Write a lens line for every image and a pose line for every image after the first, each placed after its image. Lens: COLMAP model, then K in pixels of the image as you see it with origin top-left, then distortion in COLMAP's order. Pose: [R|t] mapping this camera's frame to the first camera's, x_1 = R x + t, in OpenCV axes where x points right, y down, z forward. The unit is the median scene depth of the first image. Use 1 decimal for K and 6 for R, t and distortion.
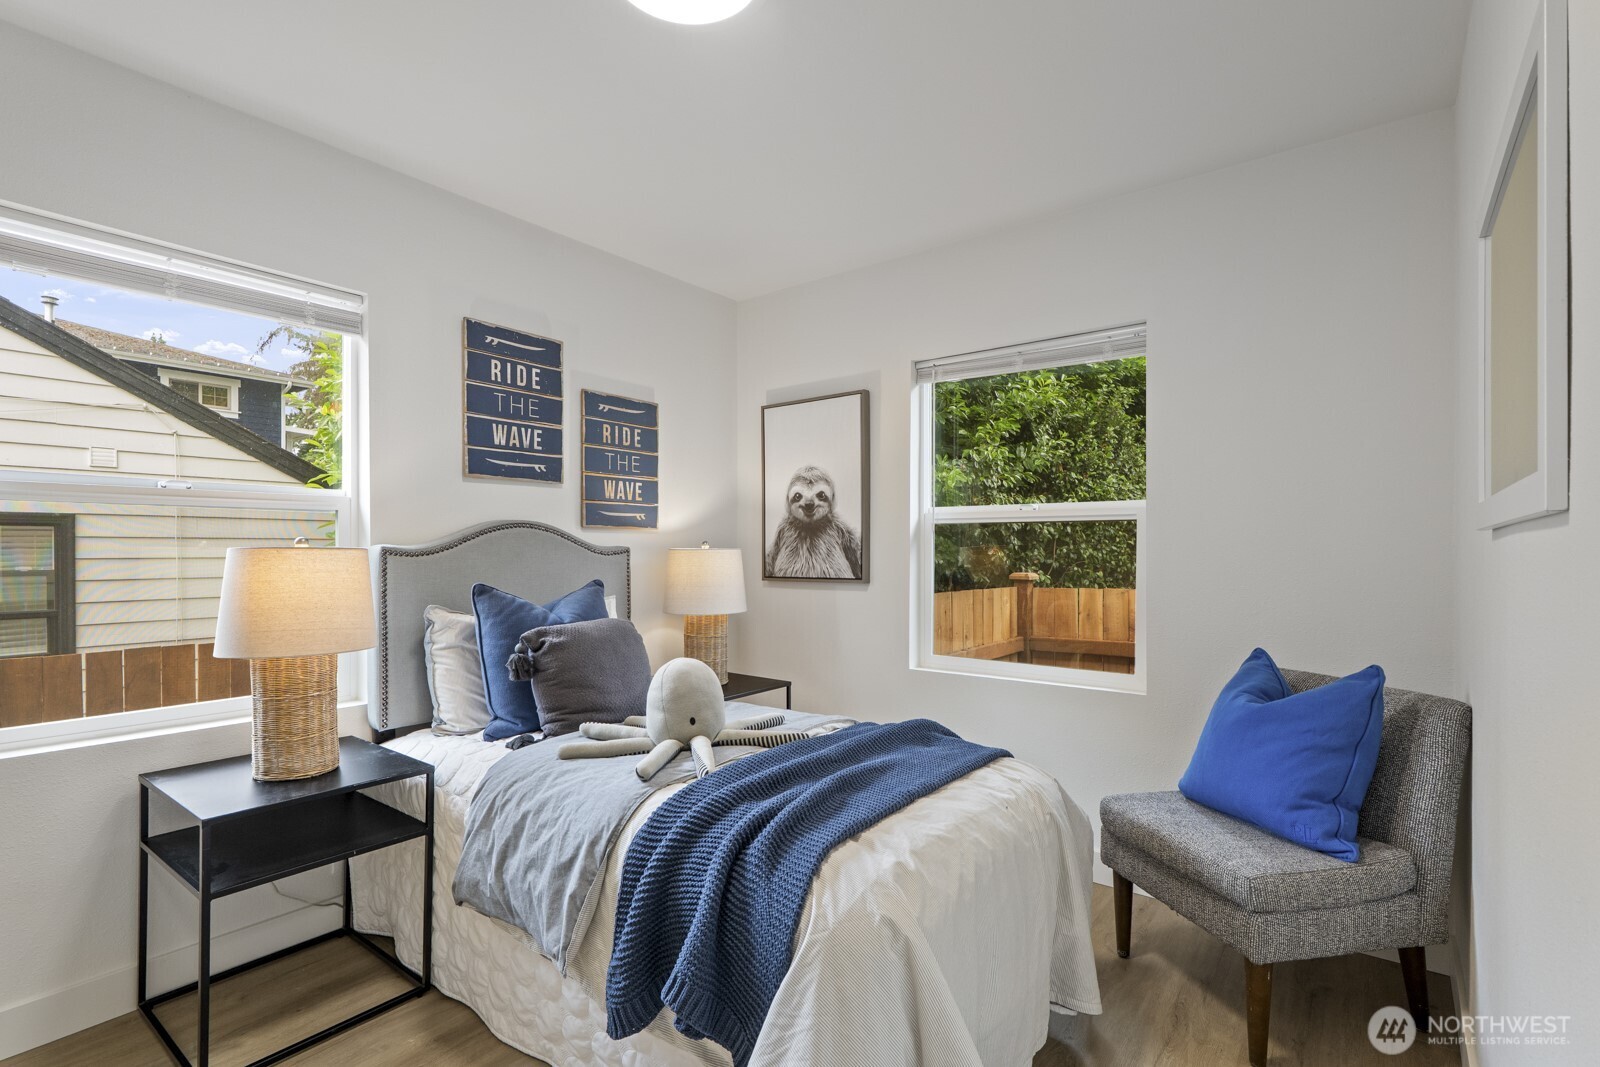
lens RADIAL K [[749.0, 0, 799.0], [0, 749.0, 547.2], [0, 0, 1]] dist [0.002965, -0.000282]
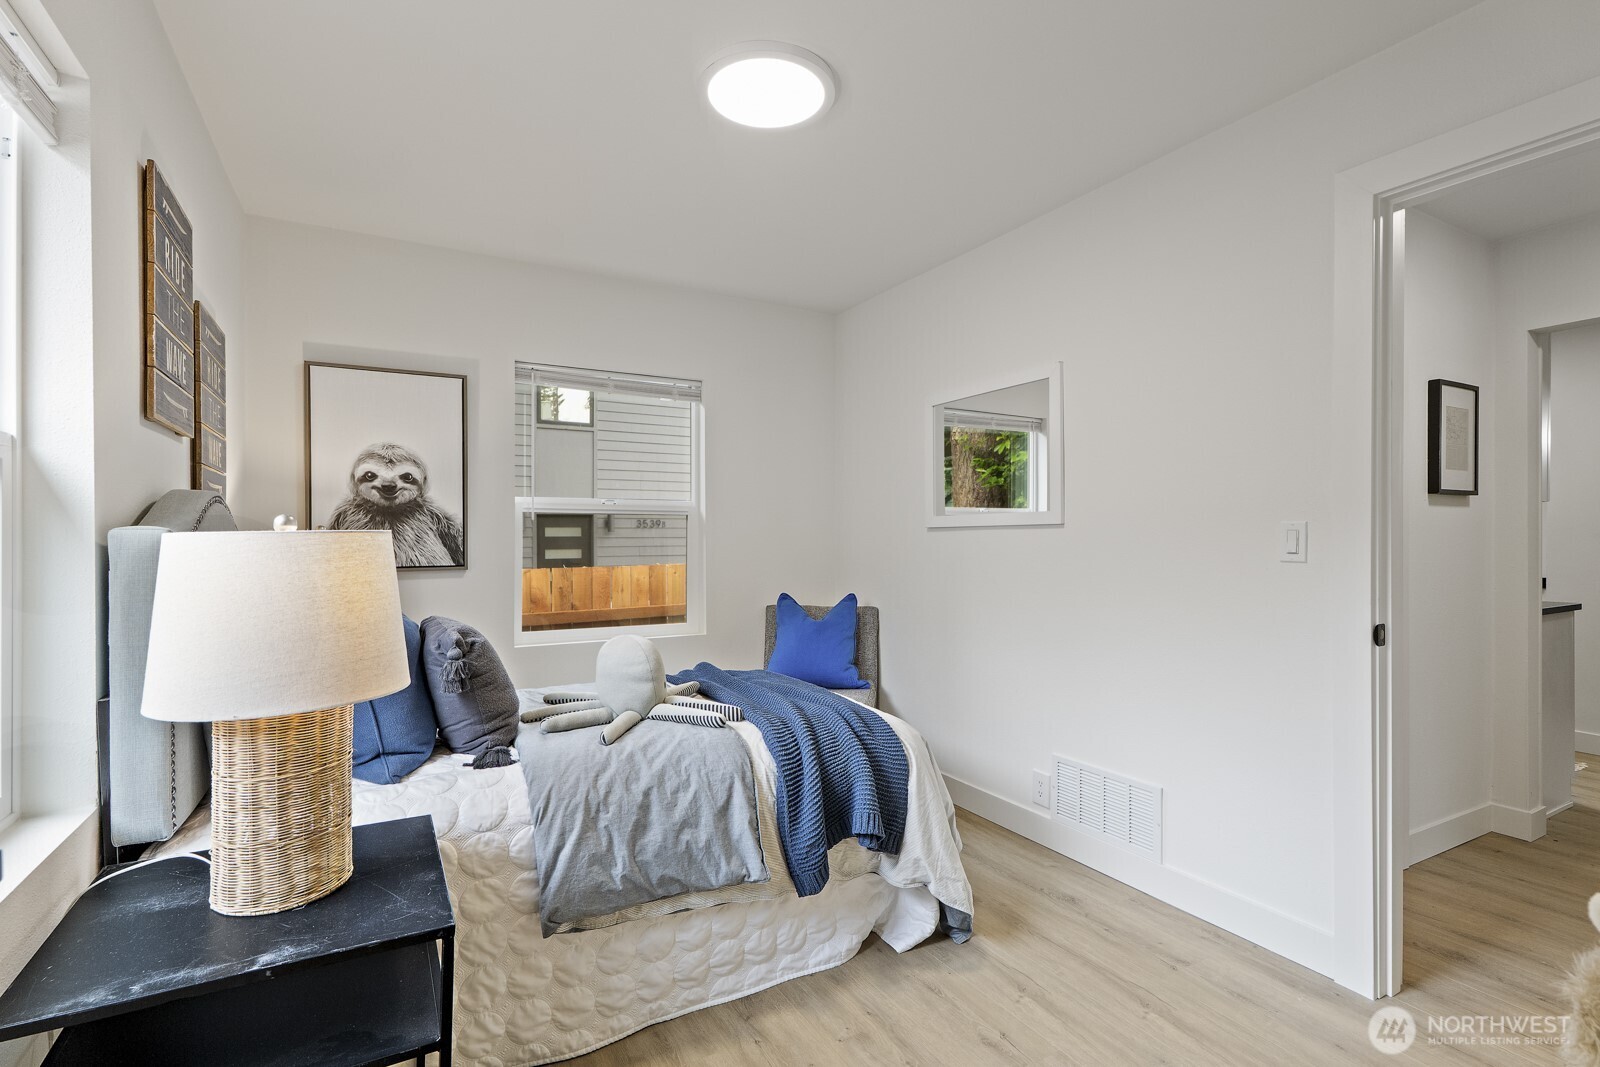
lens RADIAL K [[749.0, 0, 765.3], [0, 749.0, 535.5], [0, 0, 1]] dist [0.002965, -0.000282]
pose [[0.406006, 0.001562, 0.913869, -0.640391], [-0.002203, 0.999997, -0.000730, 0.002135], [-0.913868, -0.001717, 0.406008, 0.224436]]
